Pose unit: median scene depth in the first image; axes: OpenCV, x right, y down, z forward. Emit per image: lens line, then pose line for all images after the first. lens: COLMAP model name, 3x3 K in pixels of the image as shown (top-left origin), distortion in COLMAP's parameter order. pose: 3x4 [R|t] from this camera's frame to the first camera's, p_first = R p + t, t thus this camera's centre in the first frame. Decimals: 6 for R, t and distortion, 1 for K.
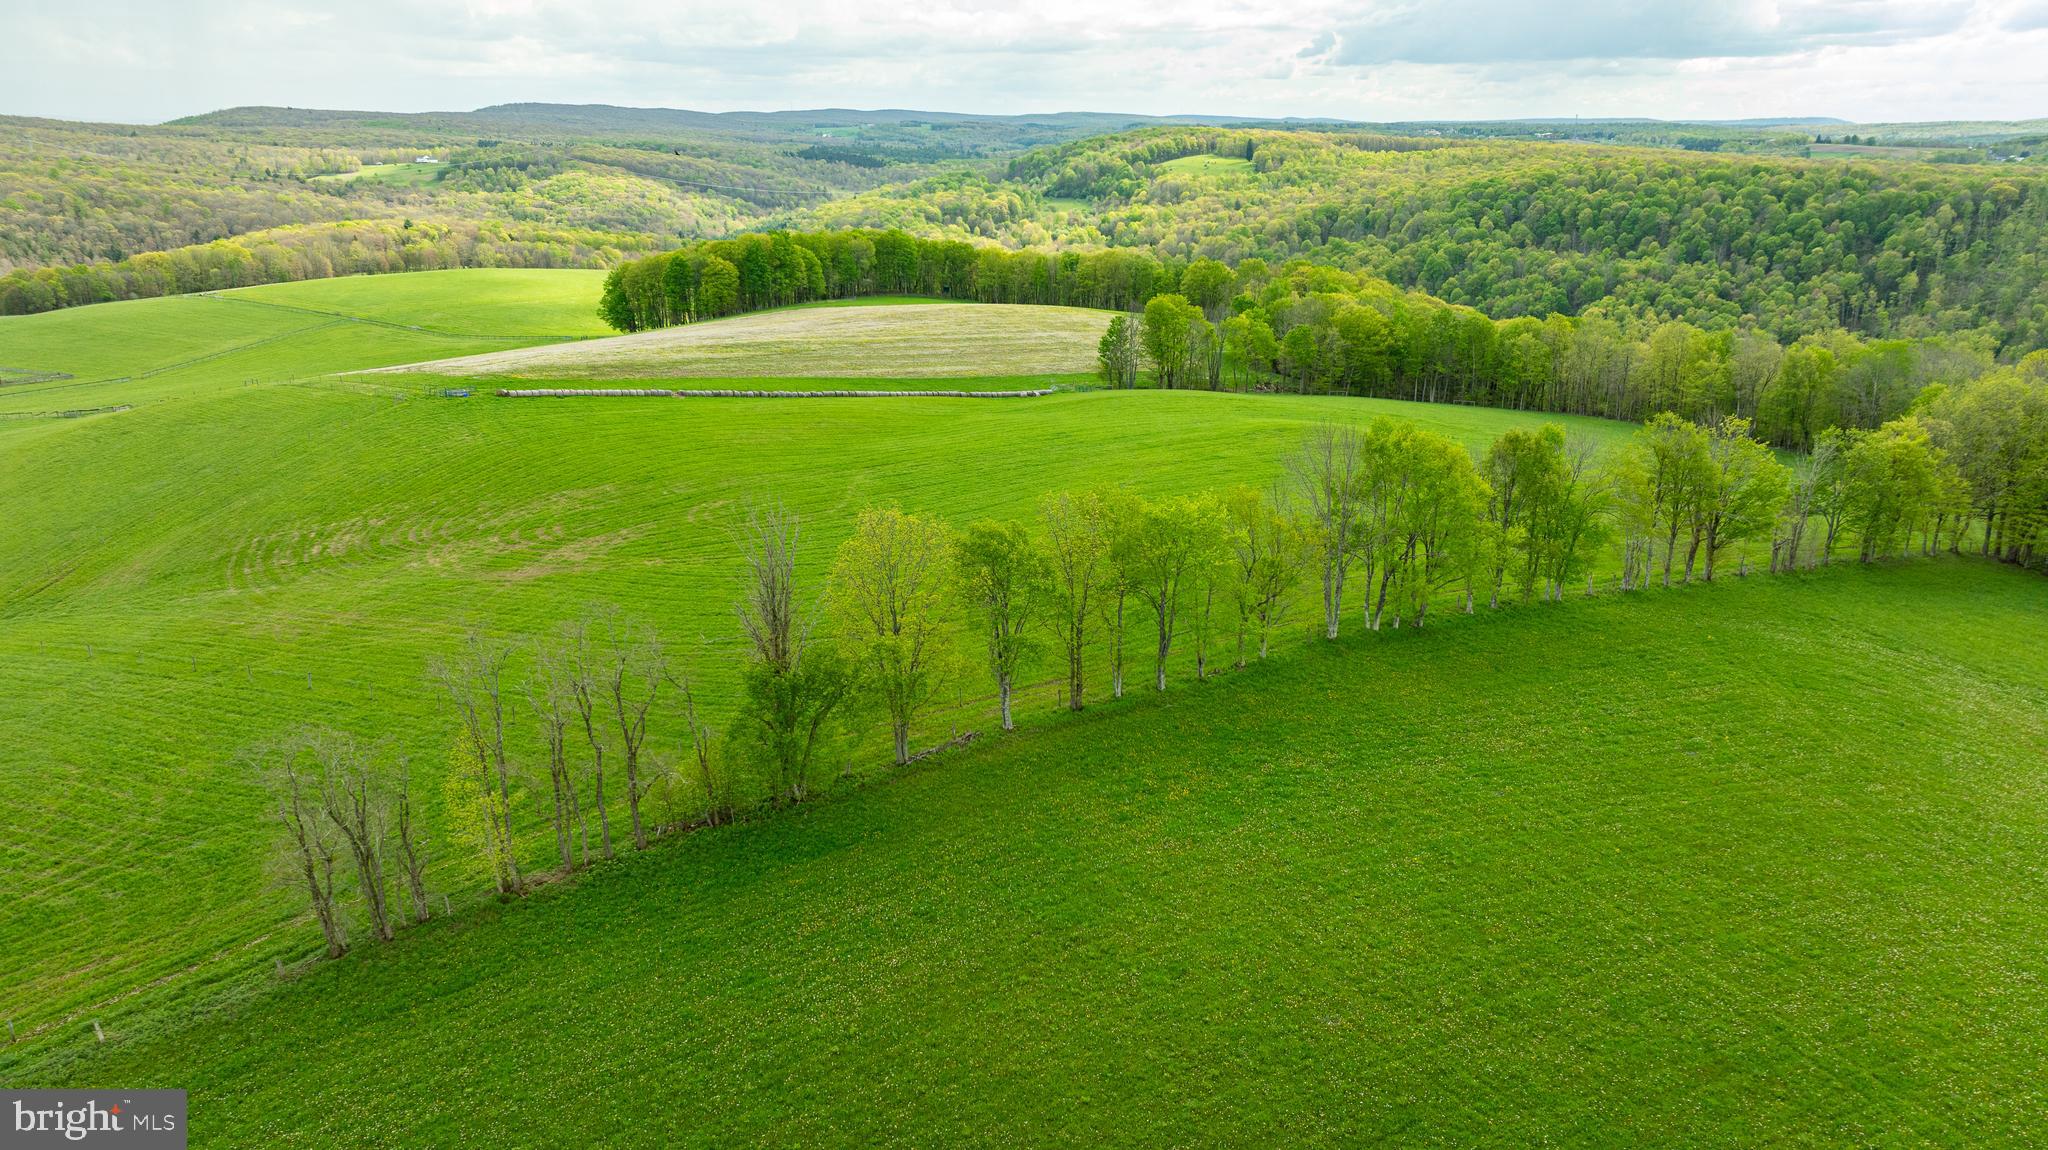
lens RADIAL K [[1449.2, 0, 1021.6], [0, 1449.2, 560.4], [0, 0, 1]] dist [-0.038155, 0.043915]
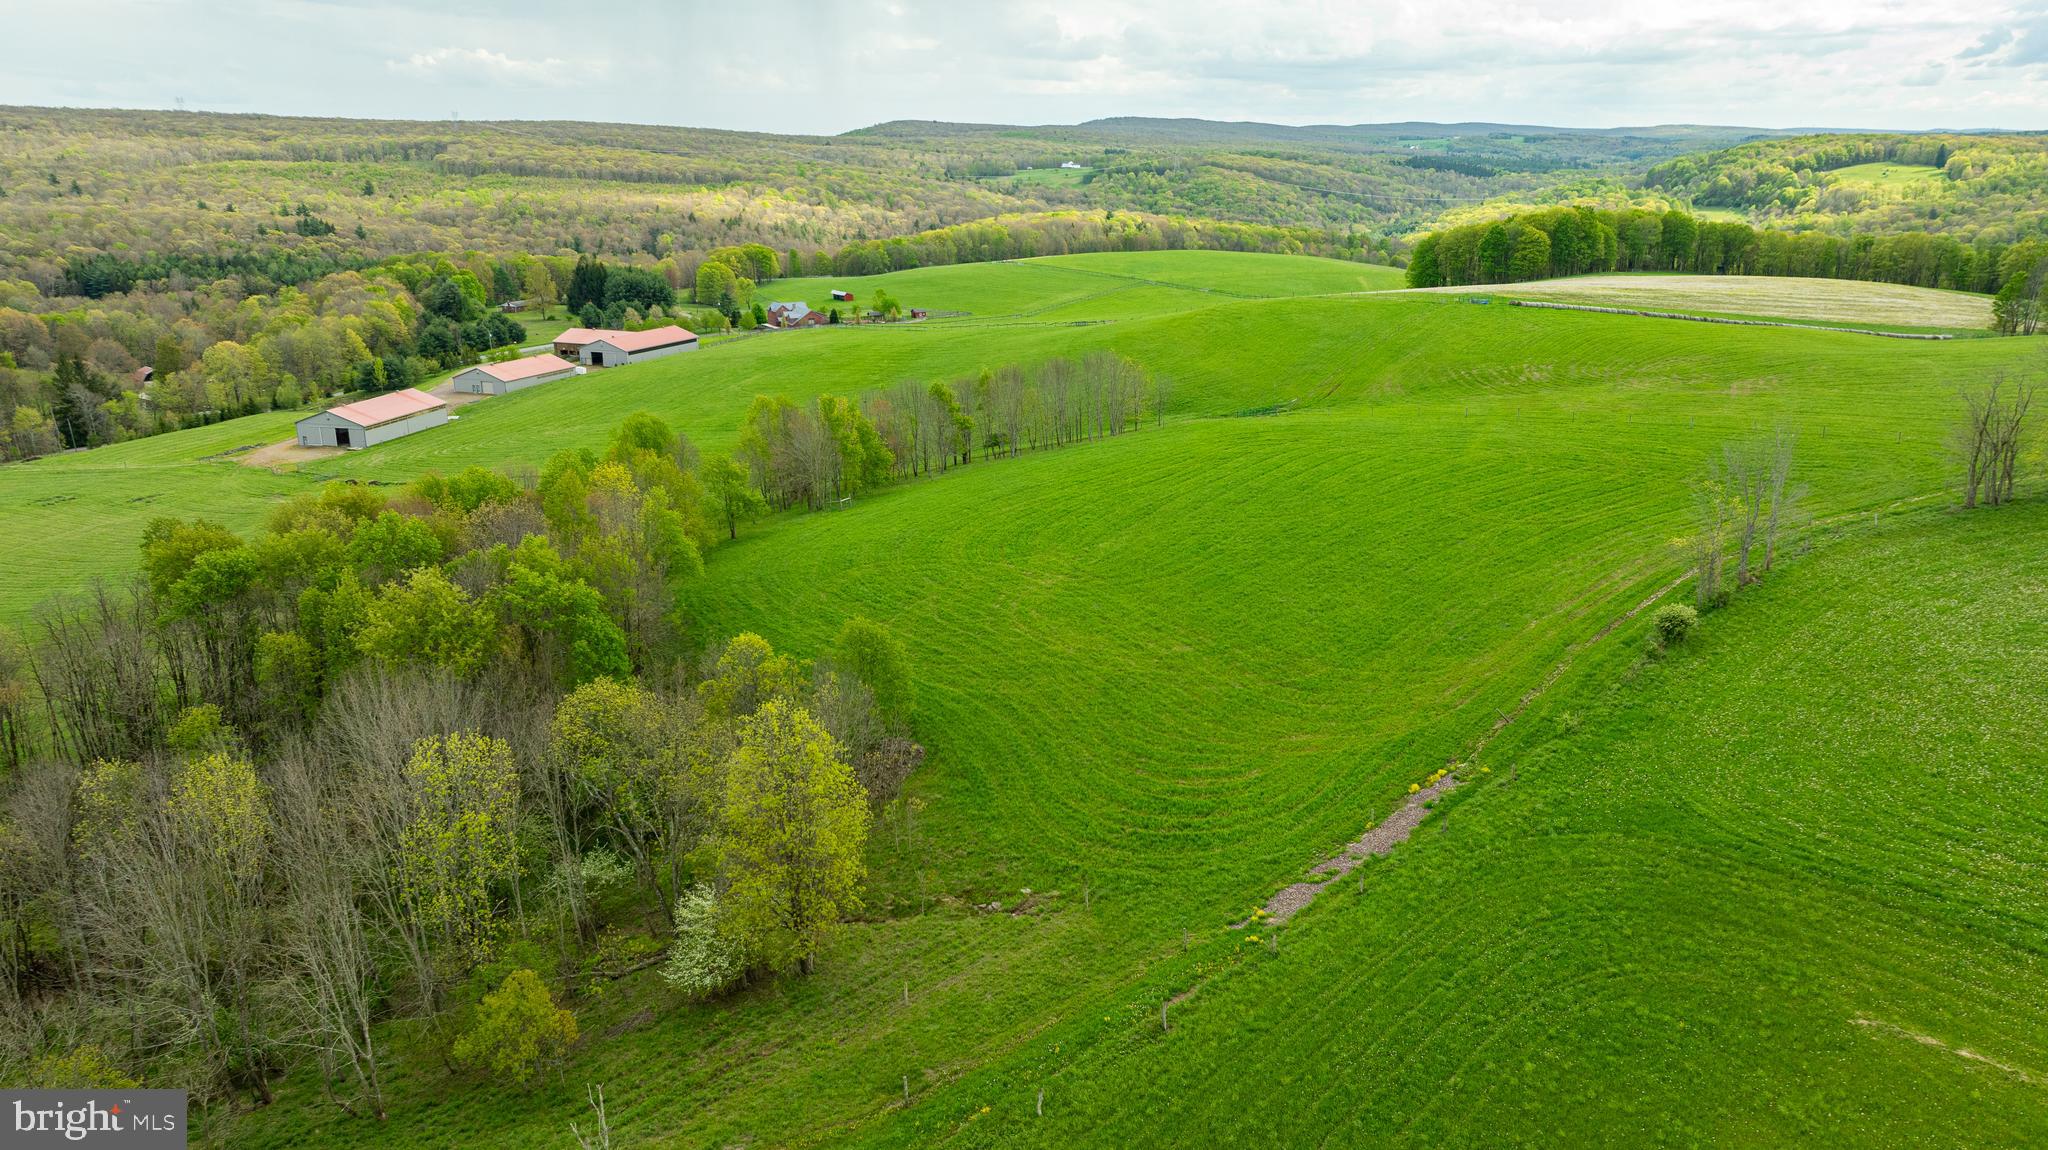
lens RADIAL K [[1449.2, 0, 1024.4], [0, 1449.2, 570.3], [0, 0, 1]] dist [-0.038155, 0.043915]
pose [[0.933137, 0.097432, -0.346066, -0.039378], [-0.098524, 0.995029, 0.014480, 0.018777], [0.345757, 0.020583, 0.938098, -0.044205]]
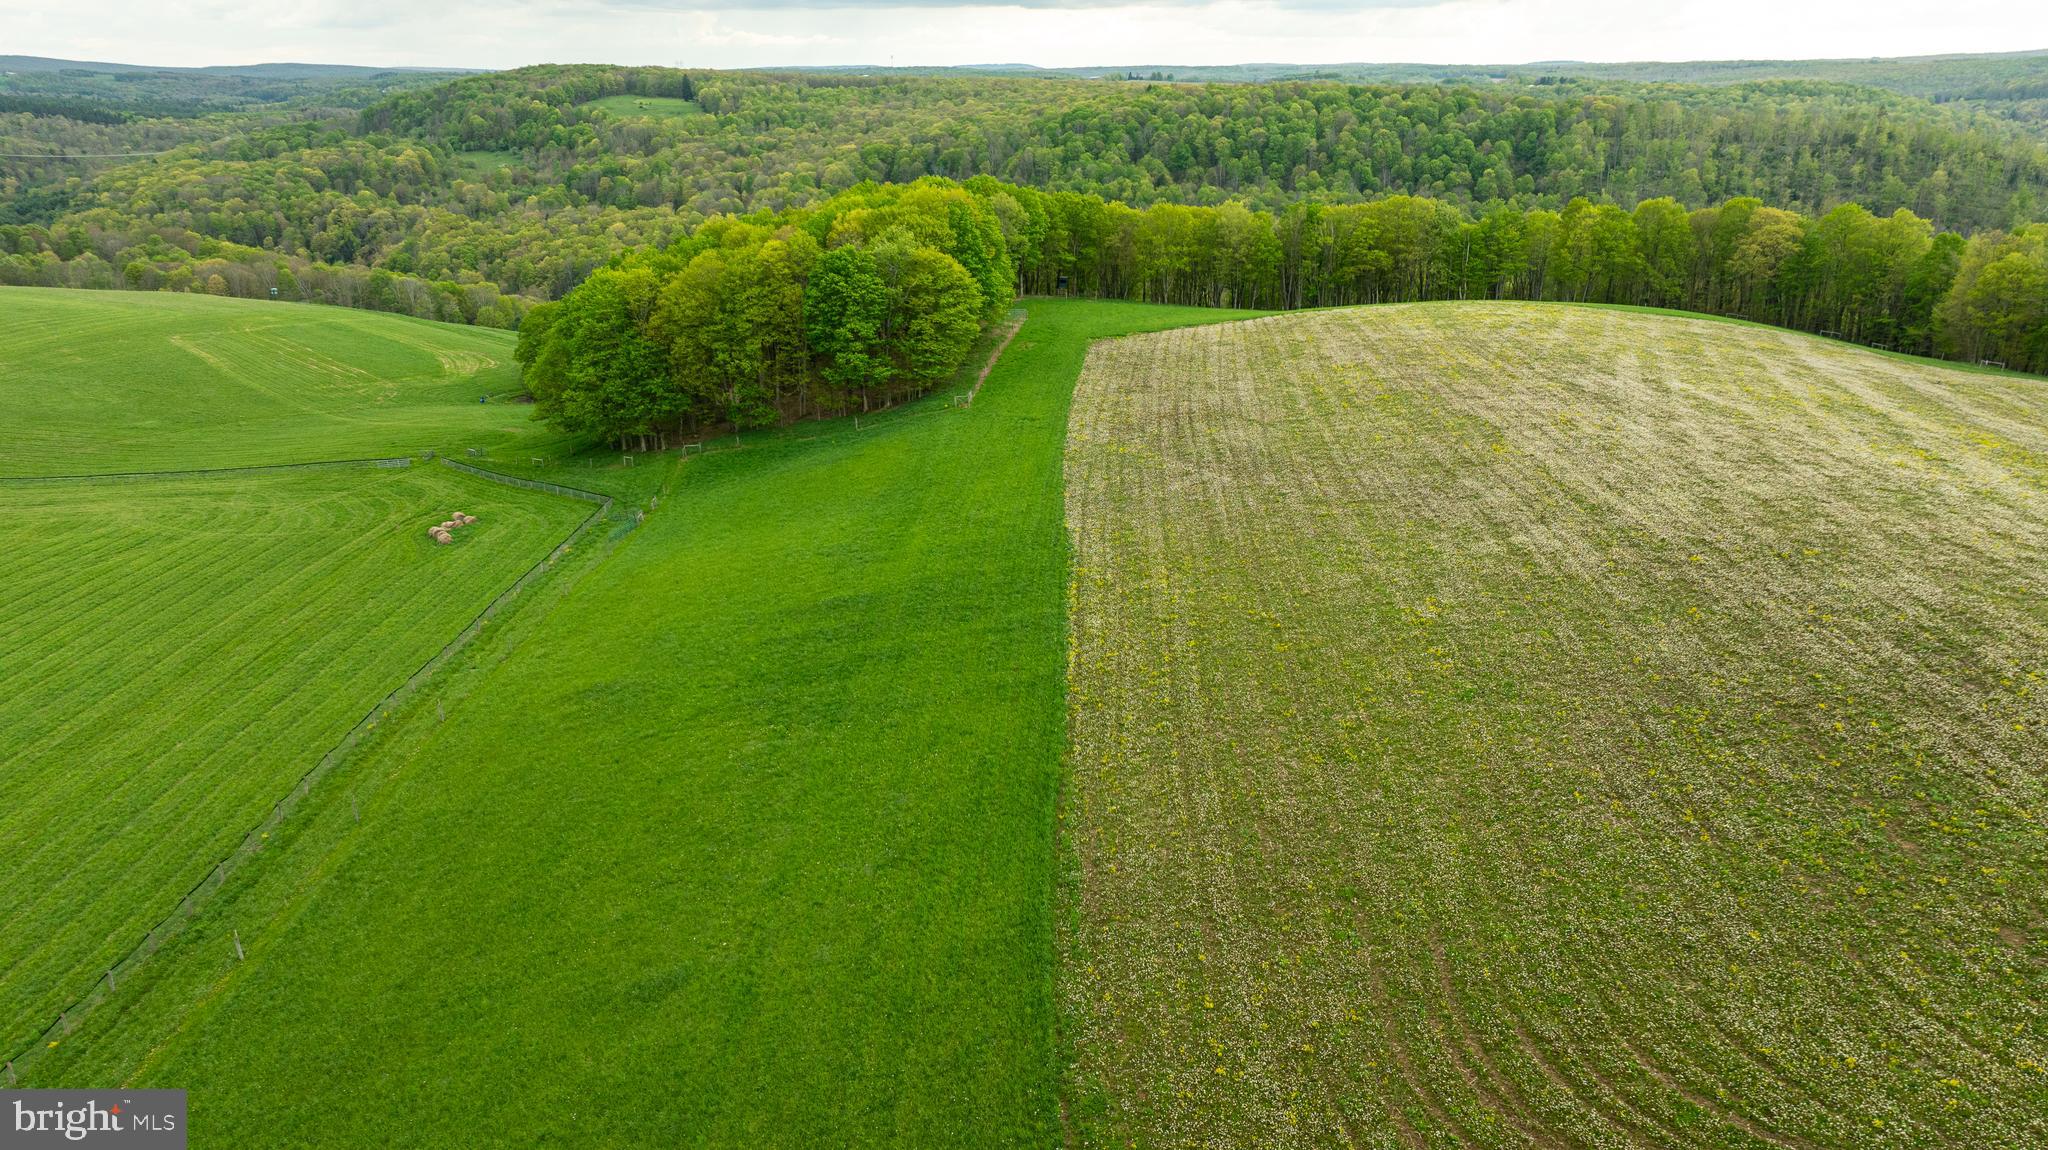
lens RADIAL K [[1449.2, 0, 1021.1], [0, 1449.2, 581.6], [0, 0, 1]] dist [-0.038155, 0.043915]
pose [[0.875540, -0.164771, 0.454181, -0.094171], [0.144666, 0.986326, 0.078948, -0.033817], [-0.460979, -0.003418, 0.887404, 0.145135]]
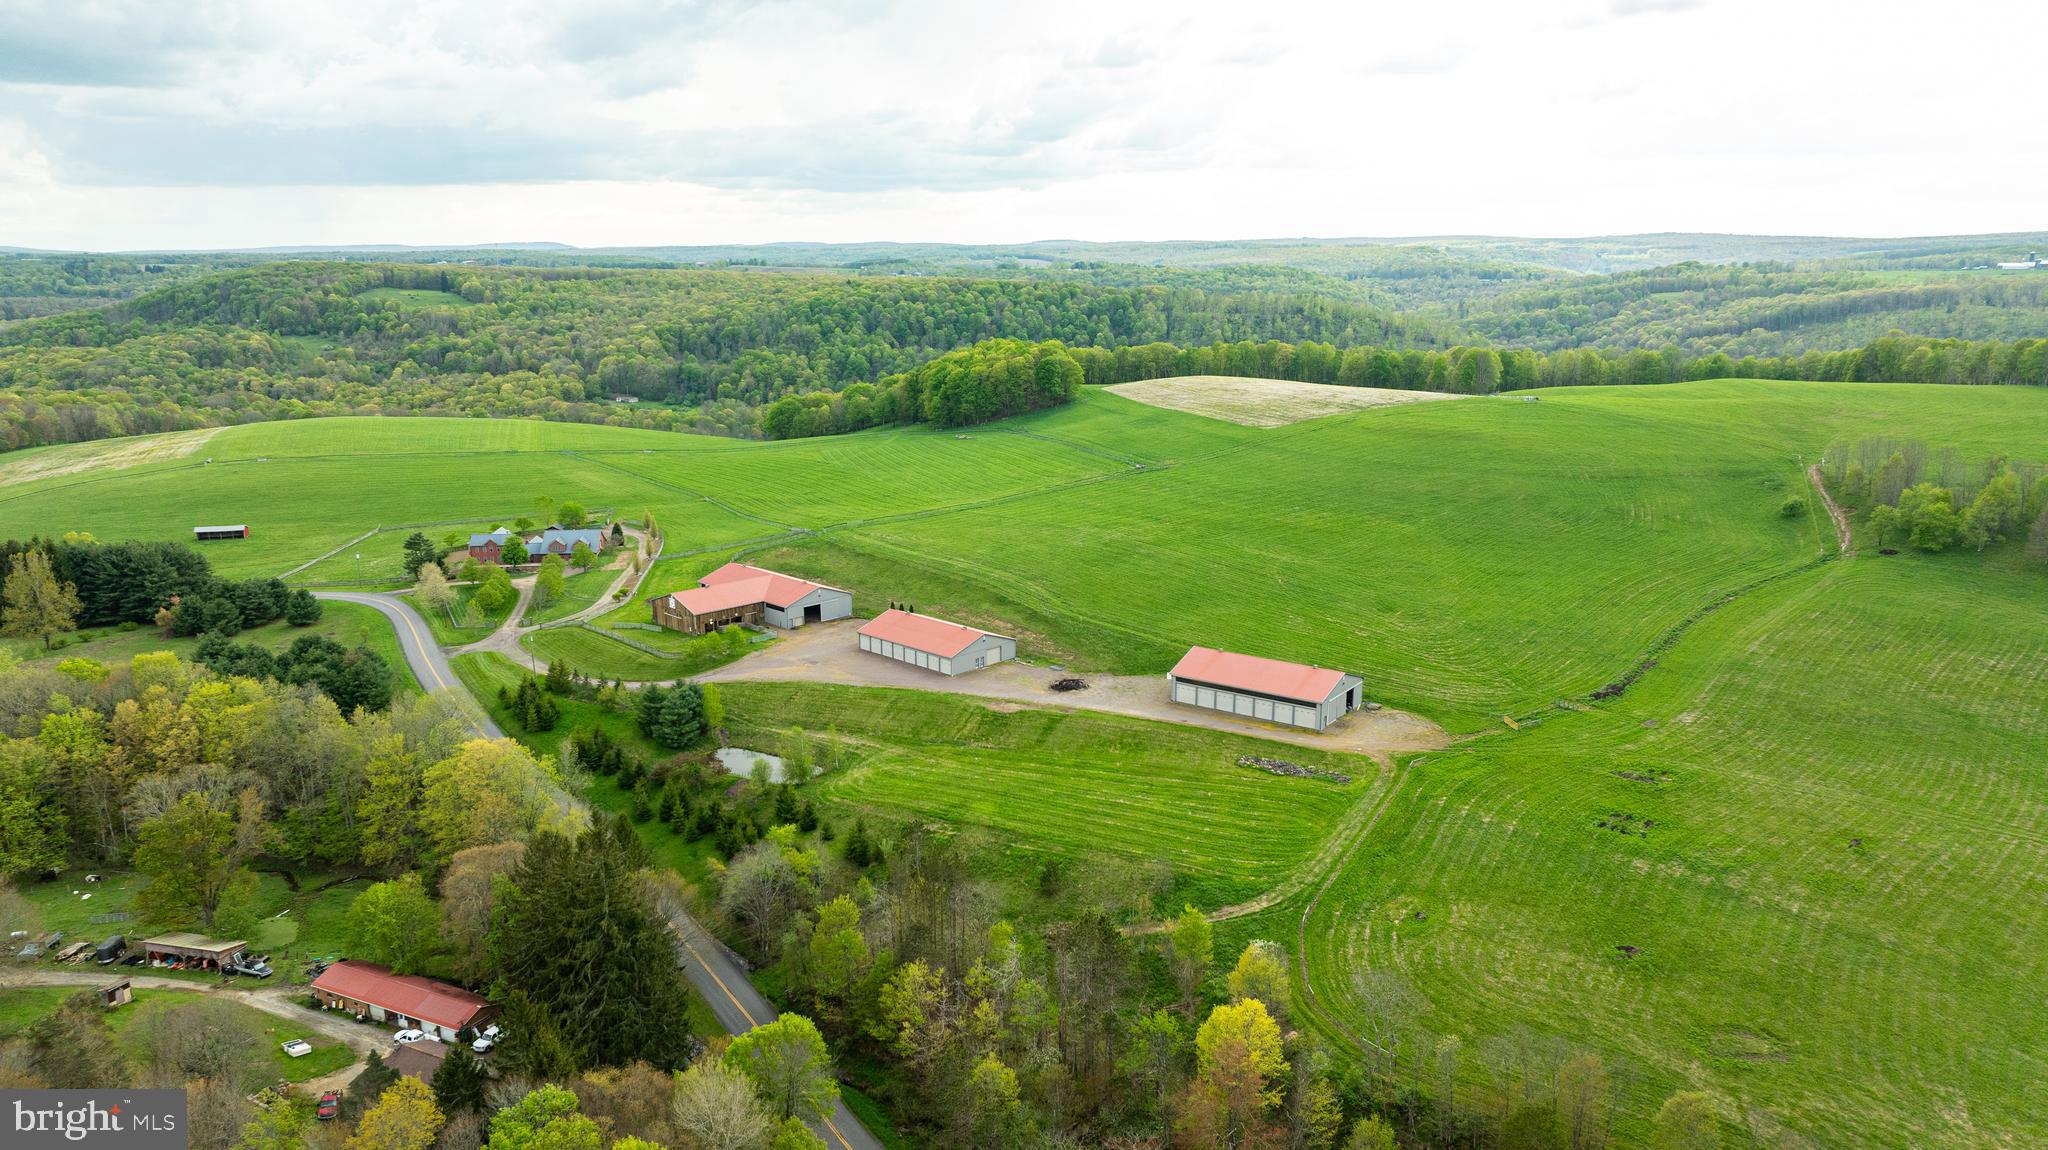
lens RADIAL K [[1449.2, 0, 1019.4], [0, 1449.2, 565.3], [0, 0, 1]] dist [-0.038155, 0.043915]
pose [[0.679752, -0.162002, 0.715327, -0.309212], [0.217614, 0.975931, 0.014231, -0.009447], [-0.700415, 0.145991, 0.698645, 0.014847]]
